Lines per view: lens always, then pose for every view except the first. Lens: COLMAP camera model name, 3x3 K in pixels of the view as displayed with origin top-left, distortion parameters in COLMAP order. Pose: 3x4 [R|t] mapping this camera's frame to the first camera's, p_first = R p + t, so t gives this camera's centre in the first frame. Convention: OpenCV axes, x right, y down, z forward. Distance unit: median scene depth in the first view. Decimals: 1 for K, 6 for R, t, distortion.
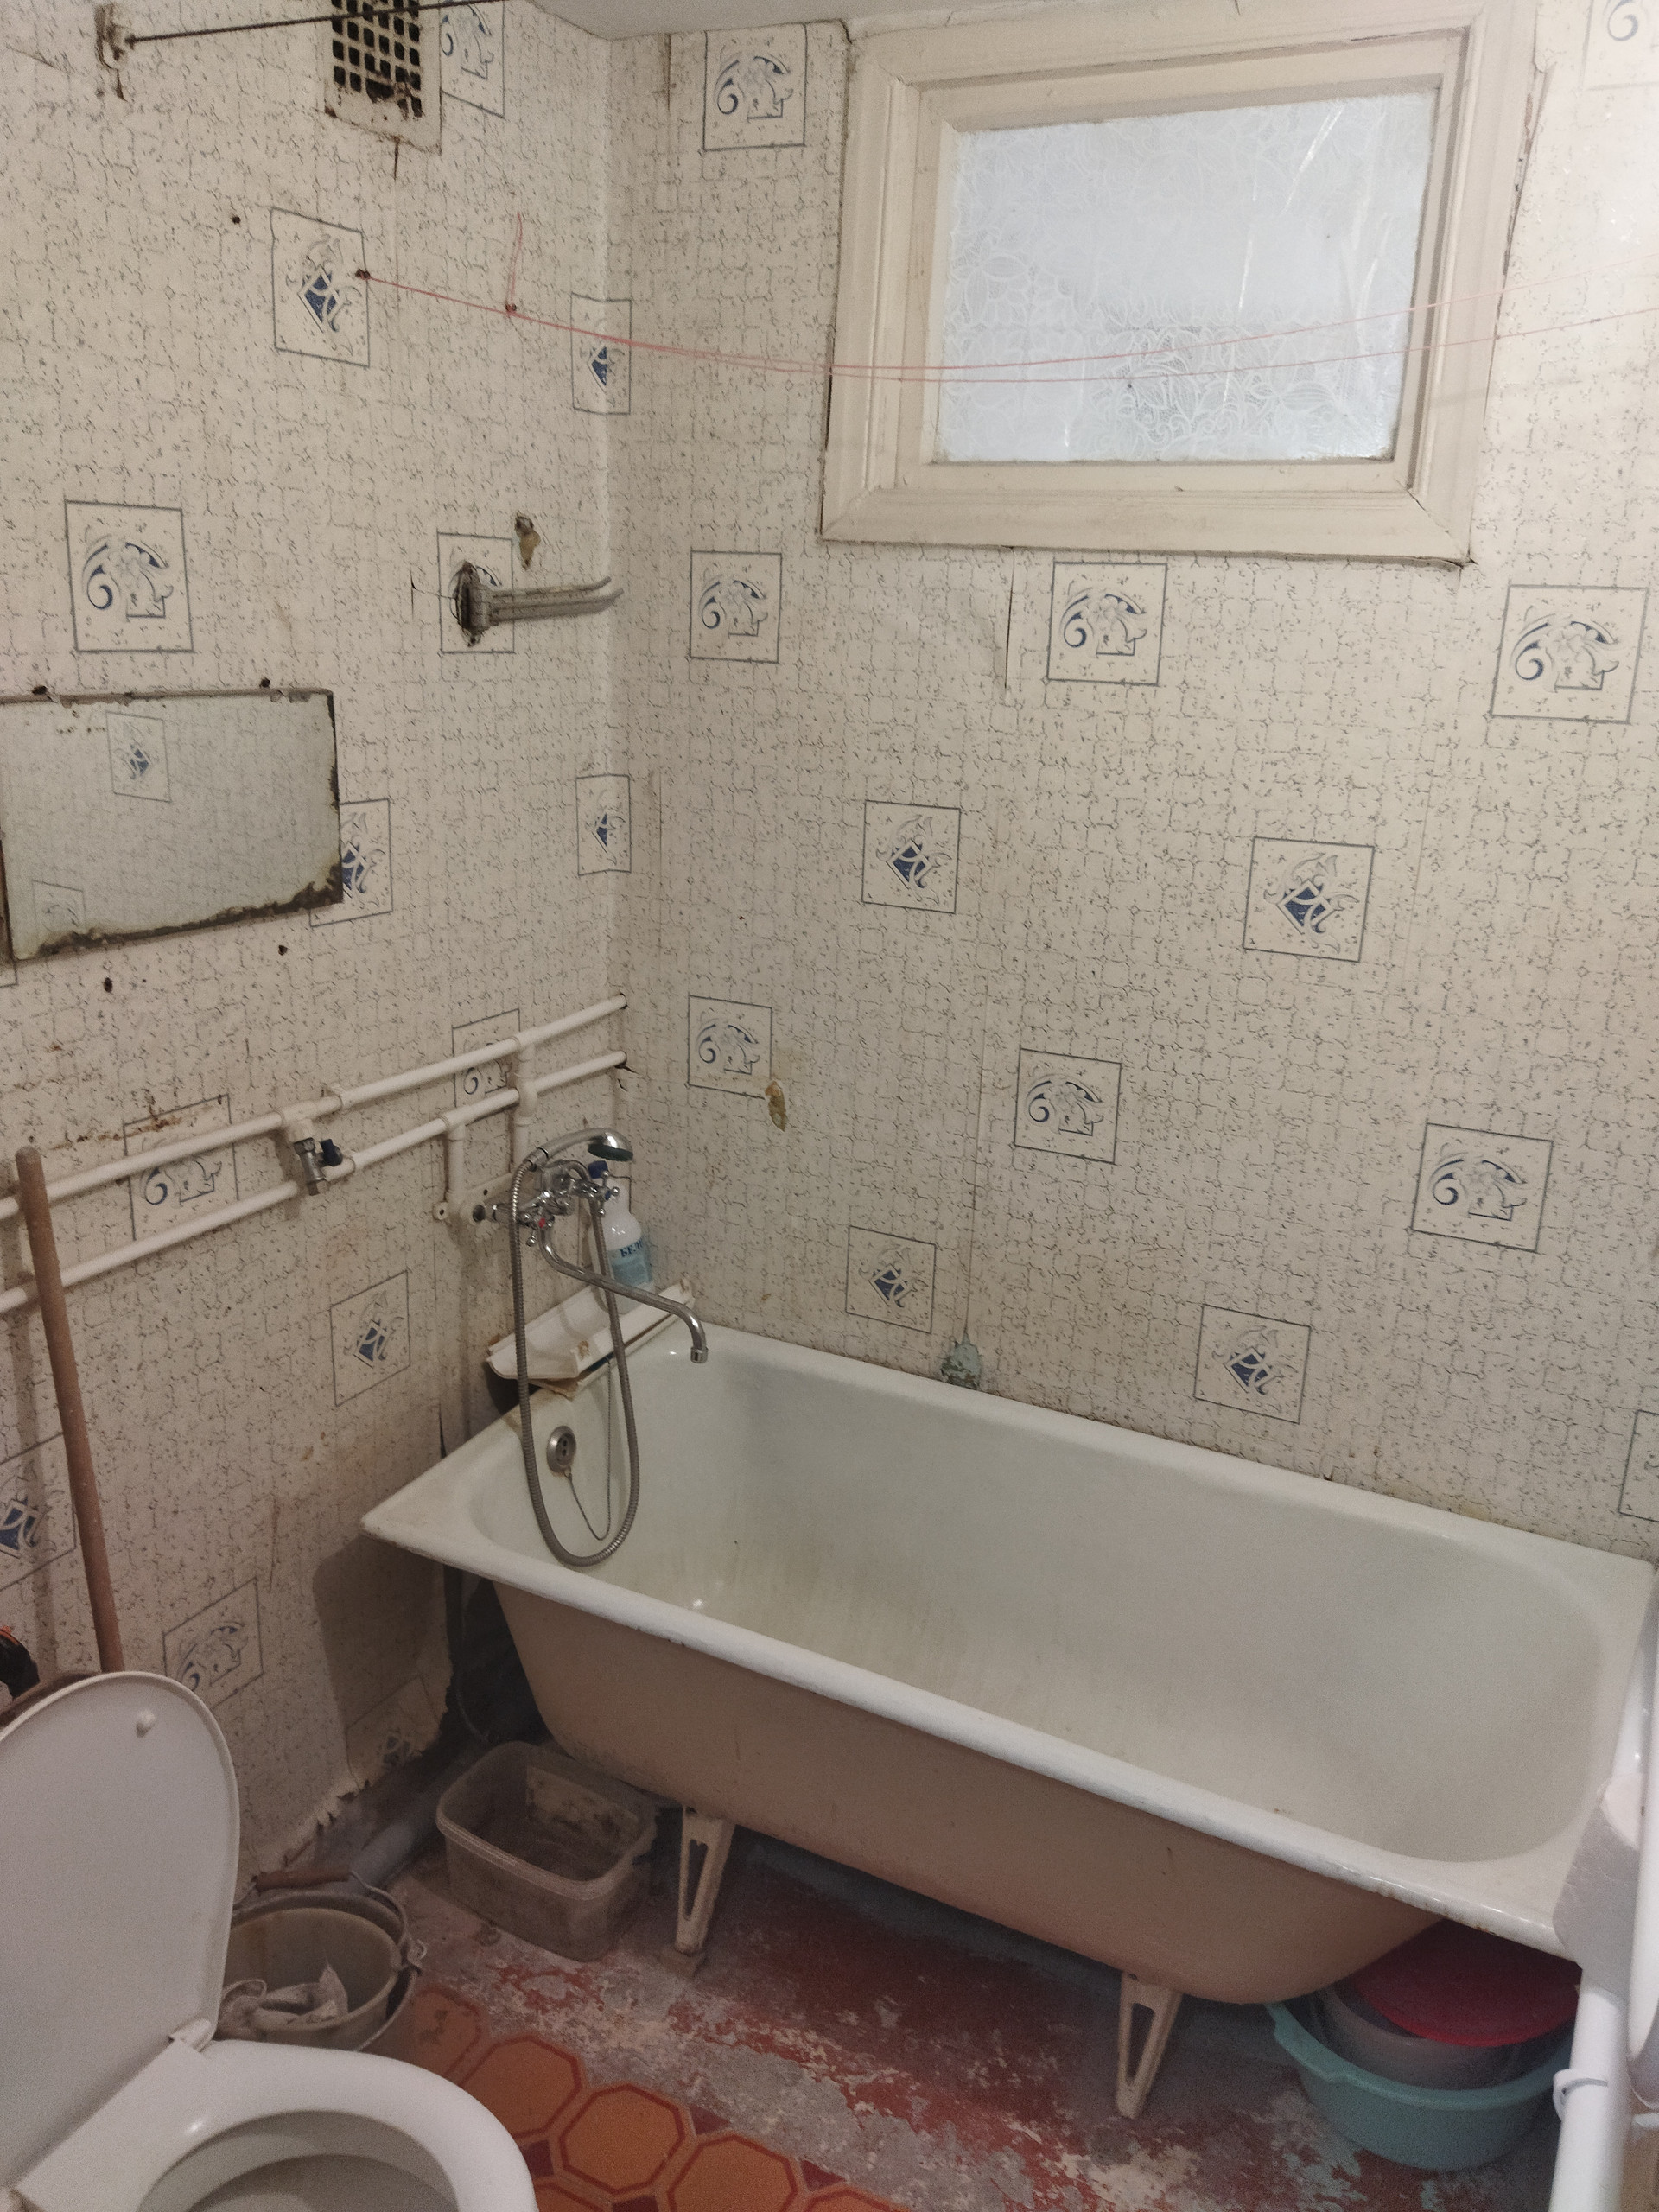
lens RADIAL K [[1664.3, 0, 882.5], [0, 1664.3, 1093.6], [0, 0, 1]] dist [0.086969, -0.133181]
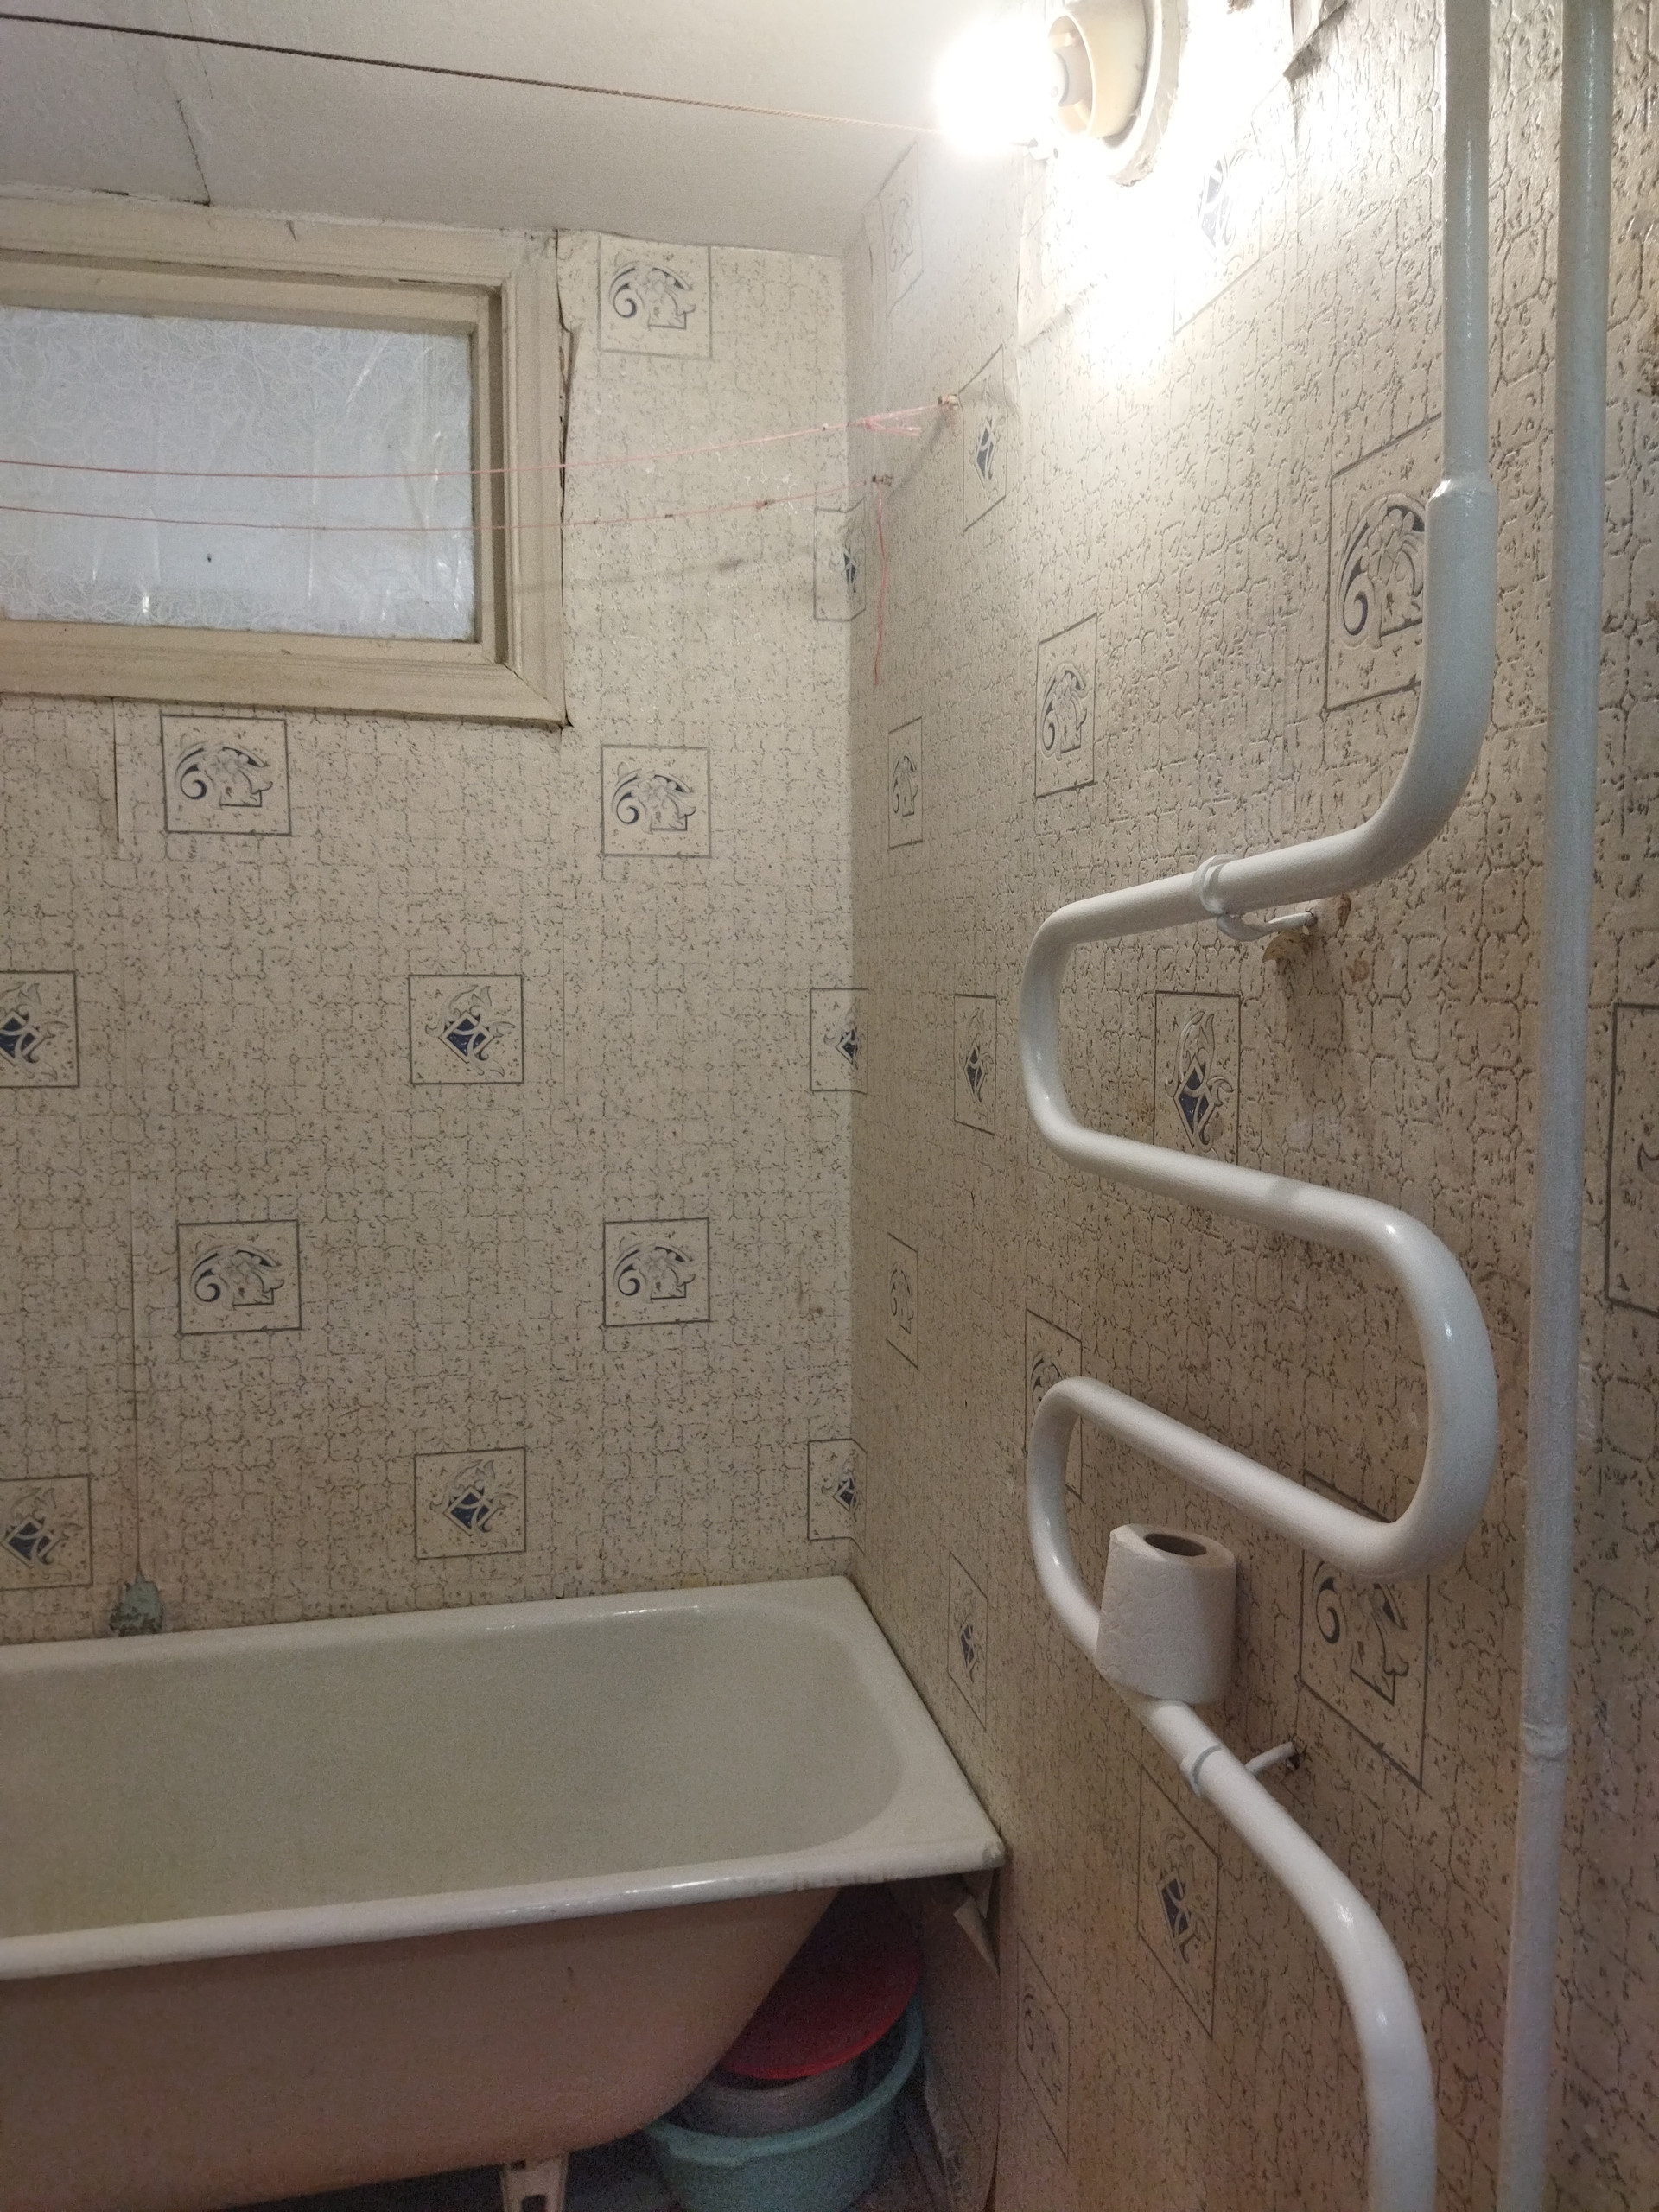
lens RADIAL K [[1664.3, 0, 841.5], [0, 1664.3, 1101.8], [0, 0, 1]] dist [0.086969, -0.133181]
pose [[0.769012, -0.086695, 0.633328, -0.232696], [0.210775, 0.969742, -0.123184, 0.105936], [-0.603486, 0.228220, 0.764016, 0.060400]]
